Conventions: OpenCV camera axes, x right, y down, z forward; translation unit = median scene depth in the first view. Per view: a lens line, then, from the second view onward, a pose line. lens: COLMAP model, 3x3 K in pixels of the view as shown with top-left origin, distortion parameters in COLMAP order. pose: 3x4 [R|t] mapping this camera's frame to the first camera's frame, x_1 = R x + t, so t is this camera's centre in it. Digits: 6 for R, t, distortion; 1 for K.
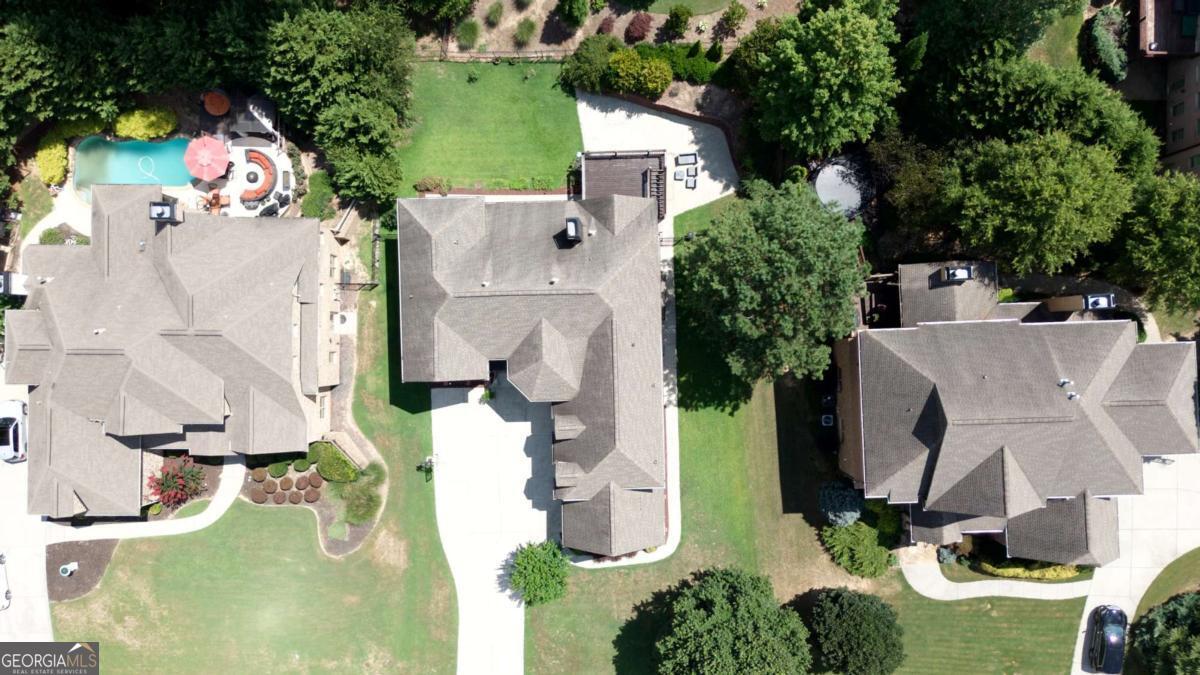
lens RADIAL K [[888.7, 0, 603.1], [0, 888.7, 342.2], [0, 0, 1]] dist [0.049151, -0.052240]
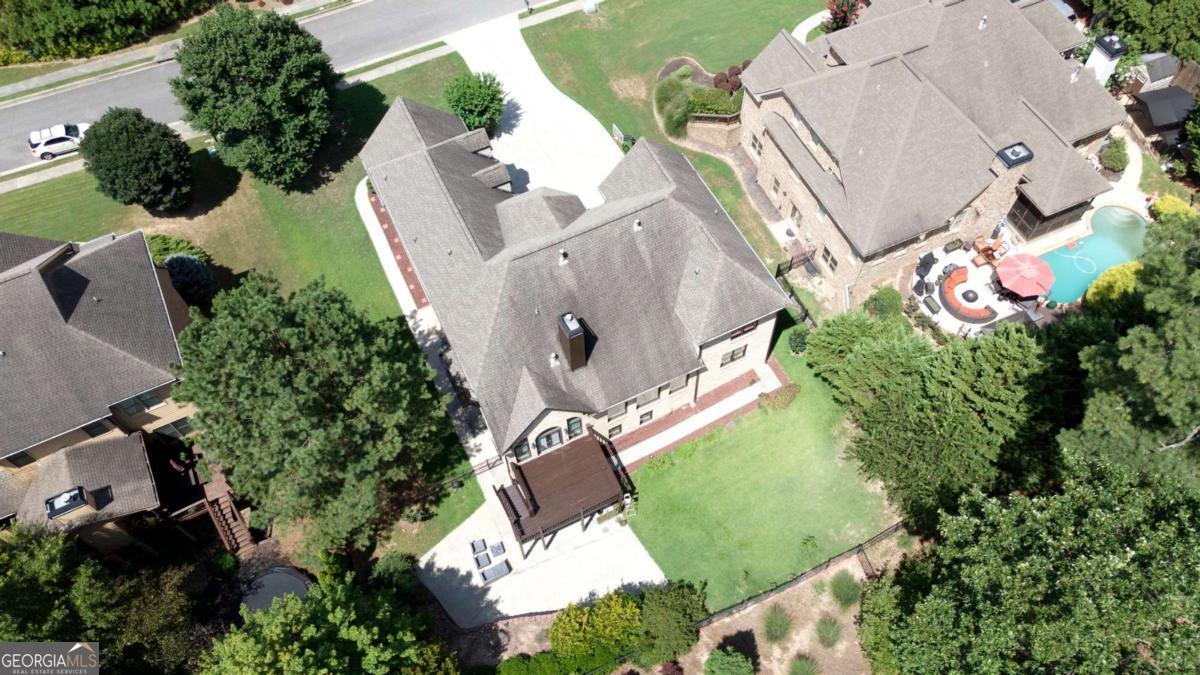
lens RADIAL K [[888.7, 0, 603.1], [0, 888.7, 342.2], [0, 0, 1]] dist [0.049151, -0.052240]
pose [[-0.908173, 0.380430, -0.174630, 0.071927], [-0.415496, -0.768585, 0.486456, -0.465494], [0.050845, 0.514344, 0.856075, 0.295367]]
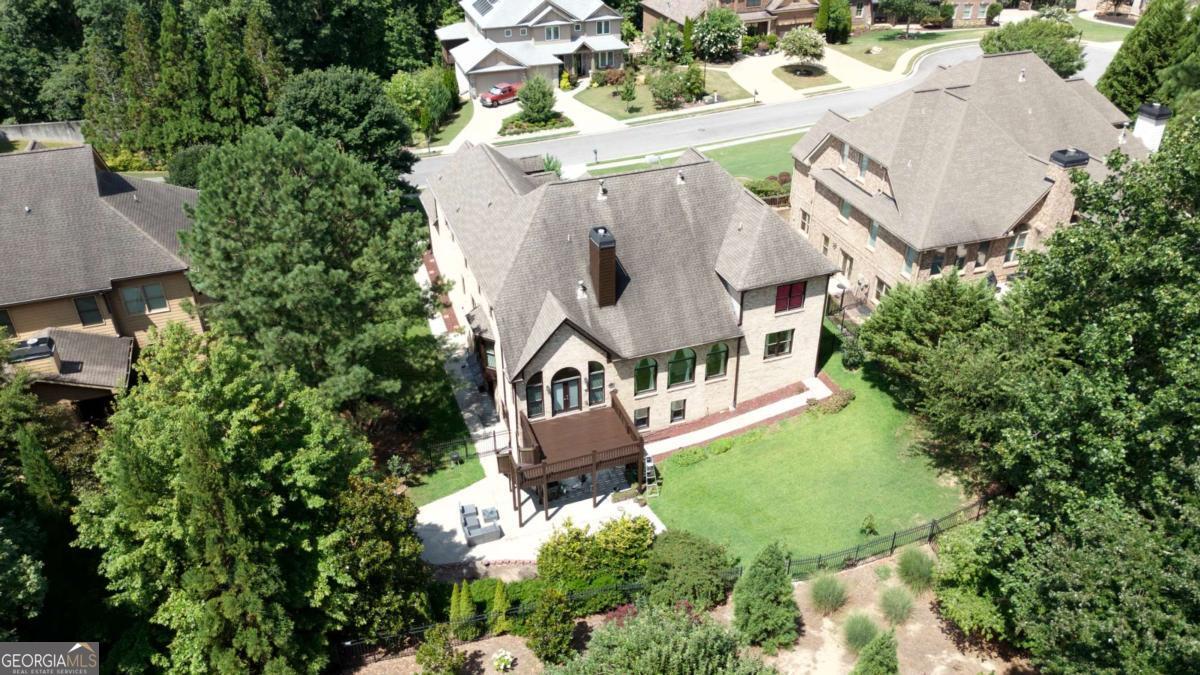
lens RADIAL K [[888.7, 0, 603.1], [0, 888.7, 342.2], [0, 0, 1]] dist [0.049151, -0.052240]
pose [[-0.948494, 0.196321, -0.248630, 0.145935], [-0.314747, -0.494921, 0.809931, -0.674866], [0.035954, 0.846470, 0.531221, 0.592997]]
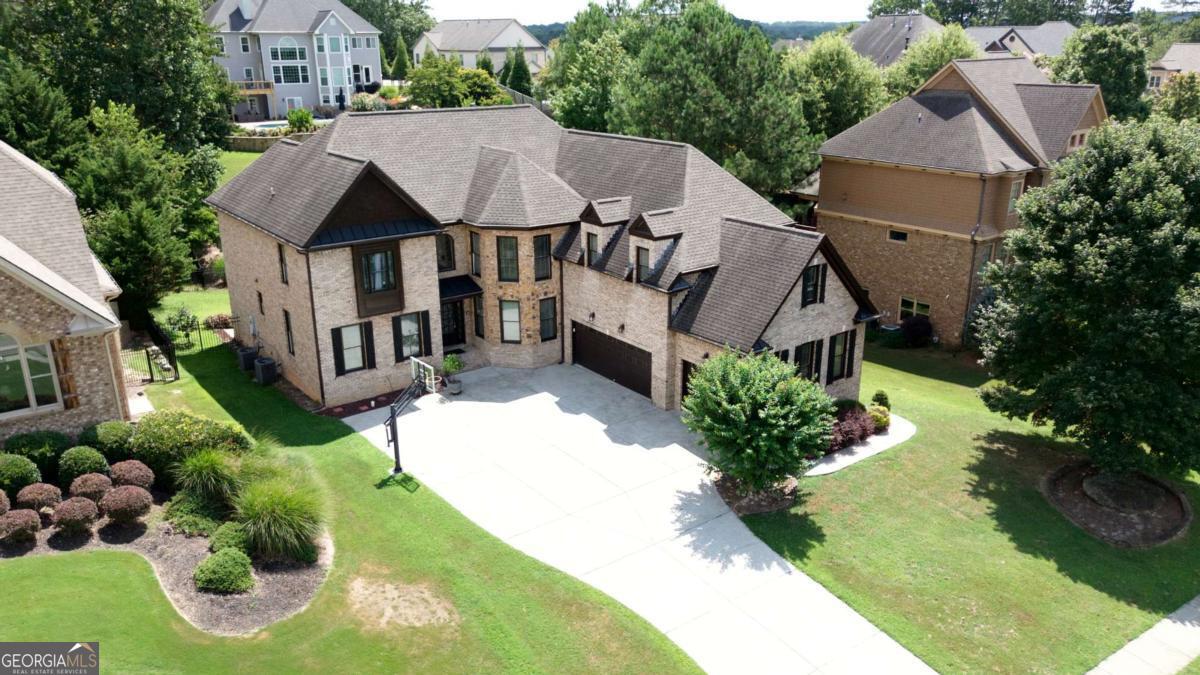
lens RADIAL K [[888.3, 0, 608.3], [0, 888.3, 349.8], [0, 0, 1]] dist [0.027732, -0.008958]
pose [[0.804172, -0.168285, 0.570076, -0.354427], [0.593909, 0.266320, -0.759174, 0.515468], [-0.024065, 0.949080, 0.314113, 0.811789]]
